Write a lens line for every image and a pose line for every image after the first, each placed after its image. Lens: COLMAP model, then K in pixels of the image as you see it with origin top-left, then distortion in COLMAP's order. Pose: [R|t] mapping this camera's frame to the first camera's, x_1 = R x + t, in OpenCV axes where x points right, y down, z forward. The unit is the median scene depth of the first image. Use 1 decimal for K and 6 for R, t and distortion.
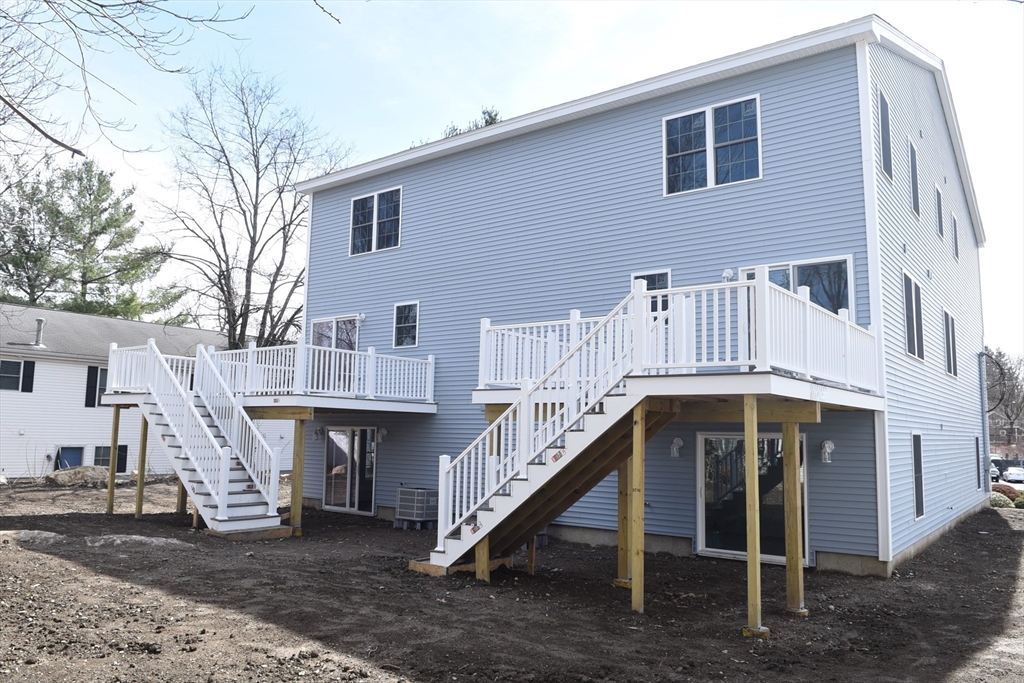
lens RADIAL K [[758.3, 0, 513.2], [0, 758.3, 342.0], [0, 0, 1]] dist [-0.024361, -0.030376]
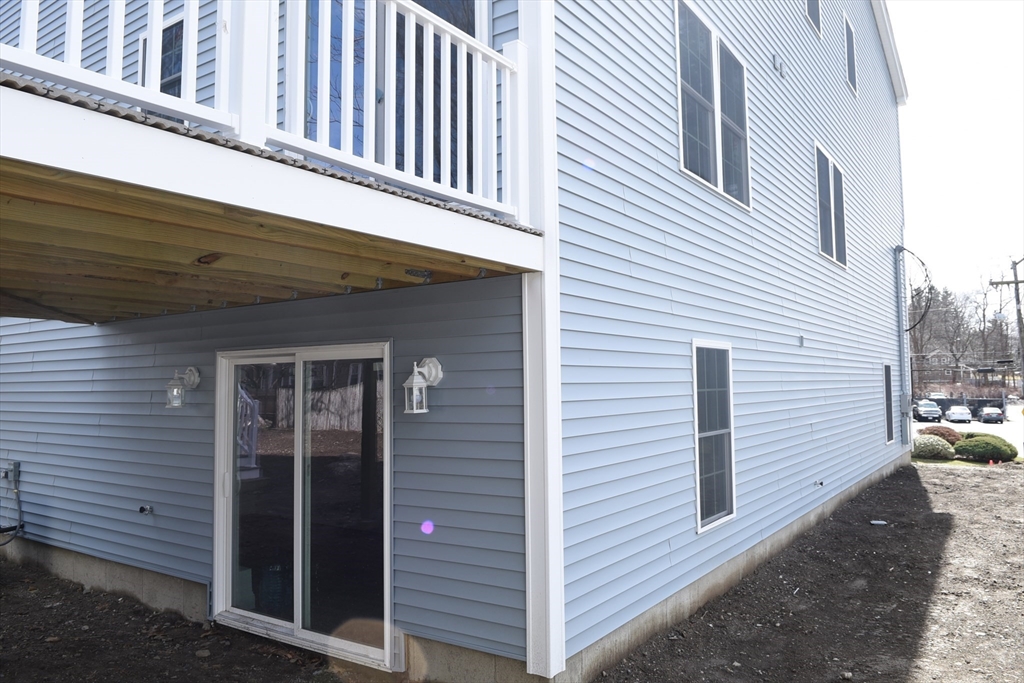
lens RADIAL K [[758.3, 0, 510.2], [0, 758.3, 339.7], [0, 0, 1]] dist [-0.024361, -0.030376]
pose [[0.998460, -0.027290, 0.048300, 0.208091], [0.024409, 0.997944, 0.059257, 0.046652], [-0.049818, -0.057986, 0.997074, 0.285090]]
